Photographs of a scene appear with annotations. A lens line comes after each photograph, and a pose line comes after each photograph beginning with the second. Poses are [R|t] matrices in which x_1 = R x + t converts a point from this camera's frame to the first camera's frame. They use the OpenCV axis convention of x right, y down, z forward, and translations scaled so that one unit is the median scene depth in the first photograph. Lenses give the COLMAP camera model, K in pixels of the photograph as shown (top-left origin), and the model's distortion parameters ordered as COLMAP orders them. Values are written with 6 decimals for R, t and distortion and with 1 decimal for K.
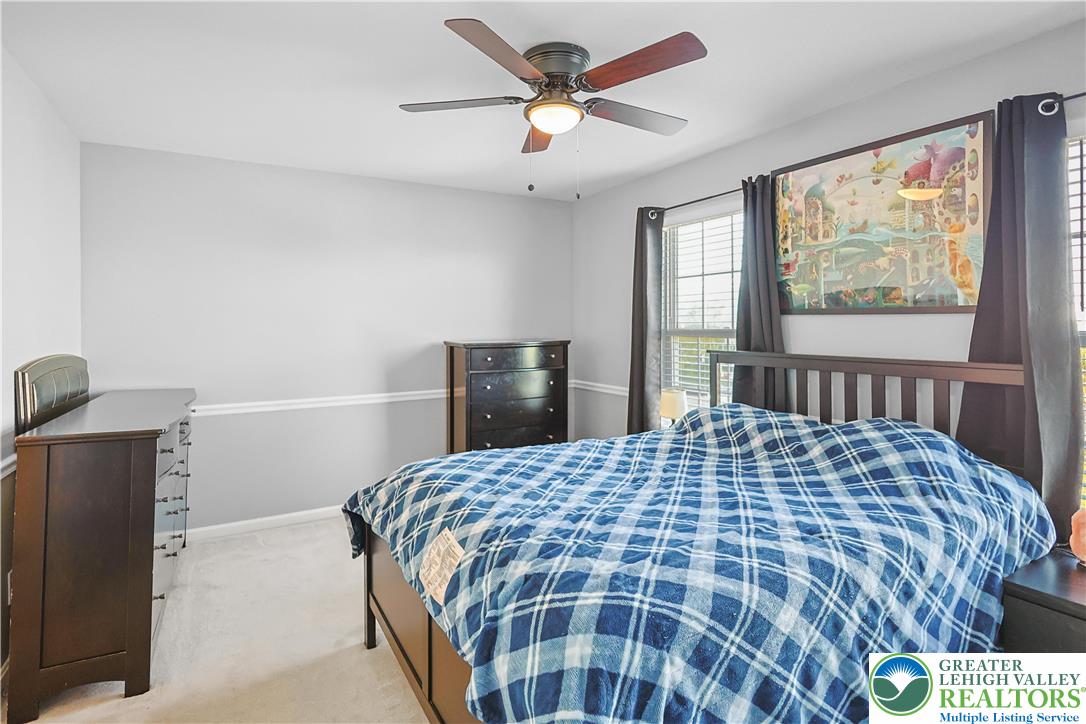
lens RADIAL K [[534.5, 0, 541.7], [0, 534.5, 349.3], [0, 0, 1]] dist [-0.000363, -0.000005]
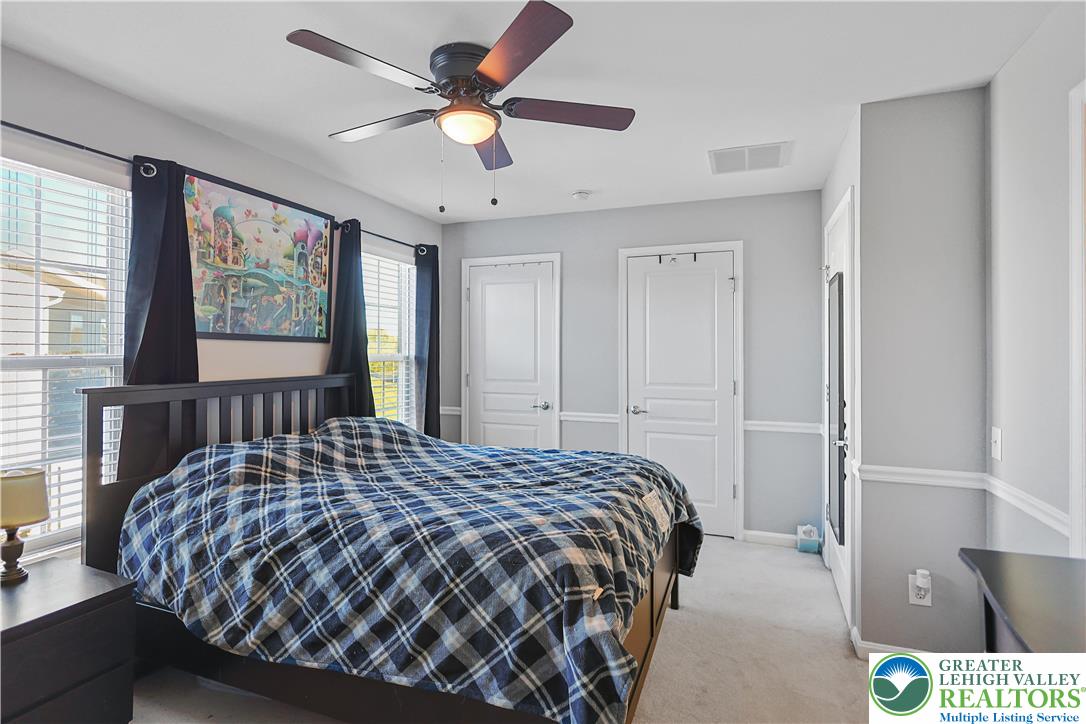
lens RADIAL K [[527.6, 0, 543.0], [0, 527.6, 362.0], [0, 0, 1]] dist [-0.000053, -0.000223]
pose [[-0.619471, -0.024600, 0.784634, -0.620238], [0.025298, 0.998364, 0.051274, -0.059845], [-0.784612, 0.051612, -0.617835, 1.171637]]
